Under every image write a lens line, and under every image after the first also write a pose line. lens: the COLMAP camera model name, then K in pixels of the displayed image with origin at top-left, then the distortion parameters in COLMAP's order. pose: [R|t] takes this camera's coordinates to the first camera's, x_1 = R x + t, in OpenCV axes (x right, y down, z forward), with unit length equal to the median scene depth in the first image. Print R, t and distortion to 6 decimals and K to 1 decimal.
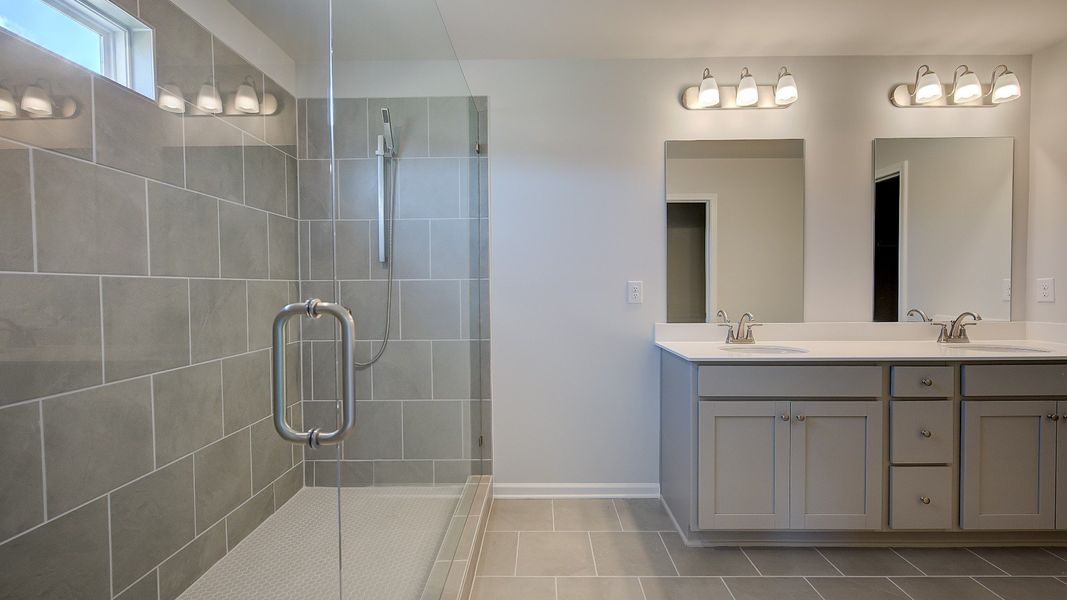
lens RADIAL K [[427.4, 0, 537.5], [0, 427.4, 297.3], [0, 0, 1]] dist [0.001465, 0.000032]
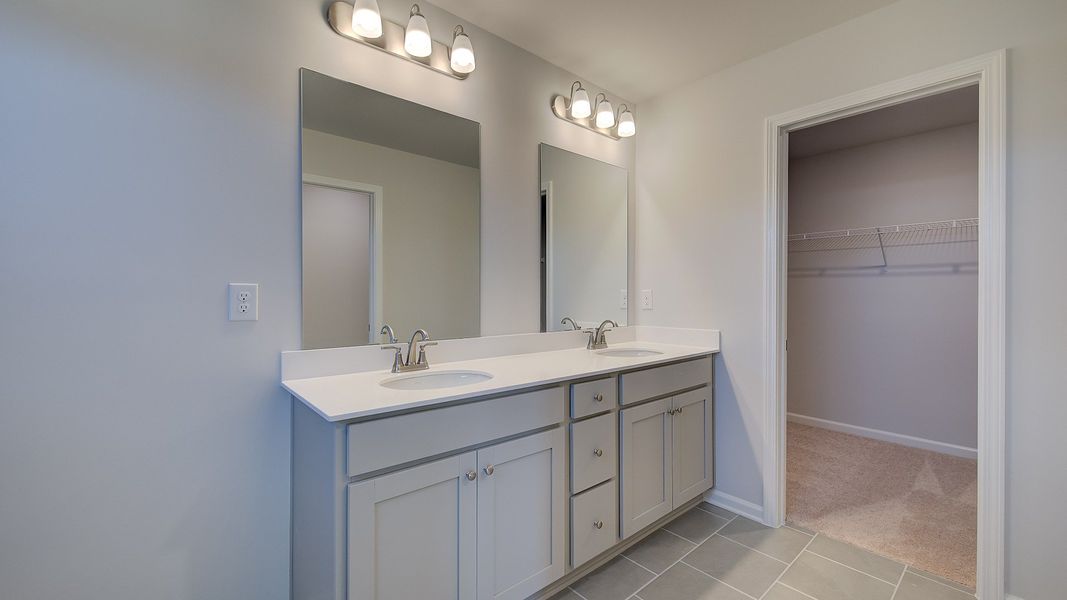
lens RADIAL K [[427.4, 0, 537.5], [0, 427.4, 297.3], [0, 0, 1]] dist [0.001465, 0.000032]
pose [[0.738403, 0.005445, 0.674337, 0.138618], [0.008240, 0.999820, -0.017095, -0.005020], [-0.674309, 0.018179, 0.738225, 0.308999]]
